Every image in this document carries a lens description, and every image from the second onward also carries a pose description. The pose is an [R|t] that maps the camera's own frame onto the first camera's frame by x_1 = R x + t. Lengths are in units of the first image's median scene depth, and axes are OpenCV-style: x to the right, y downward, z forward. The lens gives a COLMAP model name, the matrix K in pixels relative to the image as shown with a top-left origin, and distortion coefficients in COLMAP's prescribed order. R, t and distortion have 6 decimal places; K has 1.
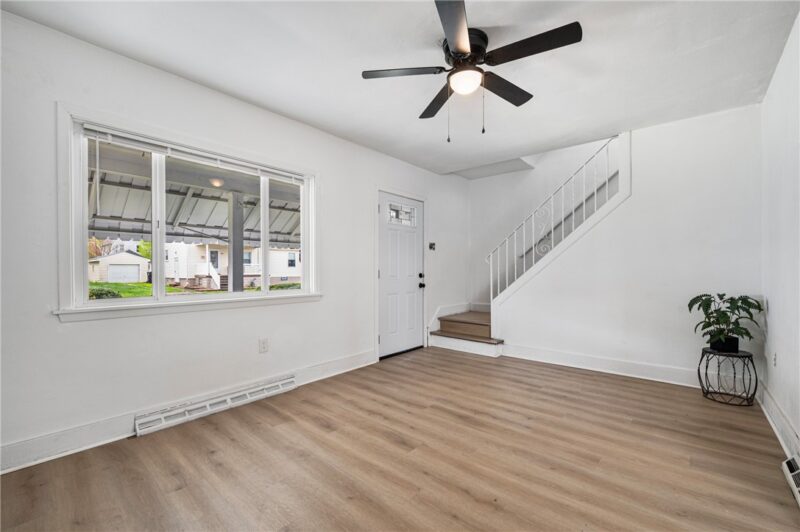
lens RADIAL K [[343.1, 0, 398.4], [0, 343.1, 267.6], [0, 0, 1]] dist [0.000362, -0.000124]
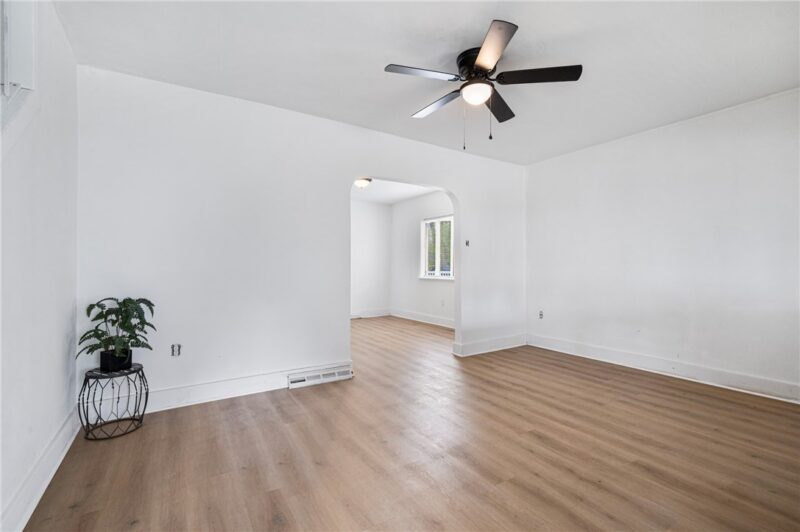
lens RADIAL K [[360.7, 0, 400.0], [0, 360.7, 266.0], [0, 0, 1]] dist [0.003342, 0.000469]
pose [[-0.956226, 0.003896, 0.292605, 0.076128], [0.002399, 0.999982, -0.005473, 0.007901], [-0.292621, -0.004532, -0.956218, 1.667444]]
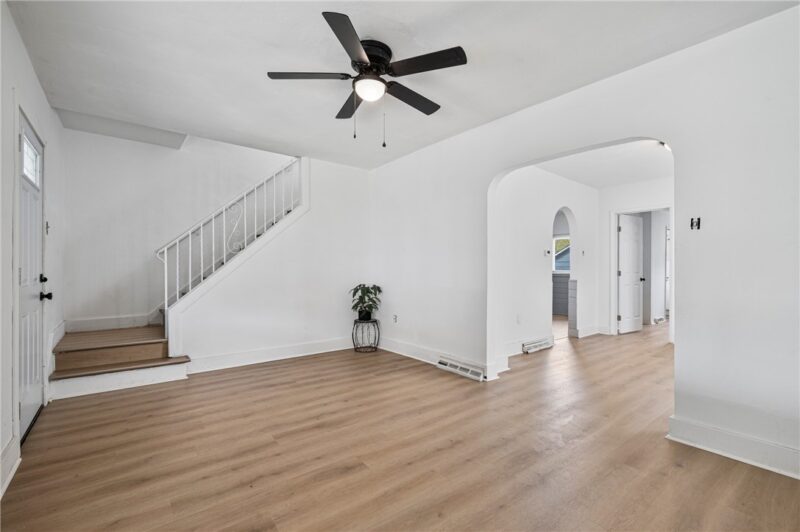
lens RADIAL K [[351.8, 0, 400.0], [0, 351.8, 266.0], [0, 0, 1]] dist [-0.000892, -0.000044]
pose [[0.190967, 0.010416, 0.981541, -0.650765], [-0.008553, 0.999923, -0.008947, 0.004985], [-0.981559, -0.006687, 0.191041, 0.548998]]
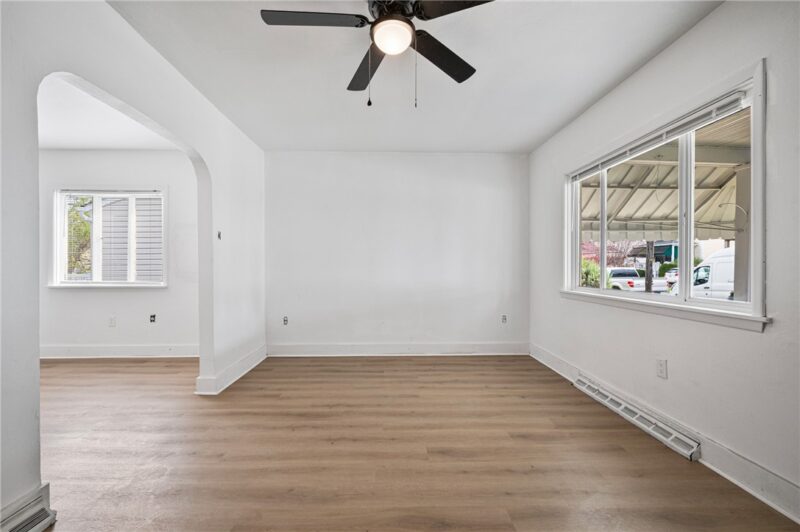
lens RADIAL K [[343.1, 0, 398.4], [0, 343.1, 267.6], [0, 0, 1]] dist [0.000362, -0.000124]
pose [[-0.742396, 0.004259, -0.669948, 0.567529], [0.004765, 0.999988, 0.001077, 0.004933], [0.669944, -0.002393, -0.742407, 1.254452]]
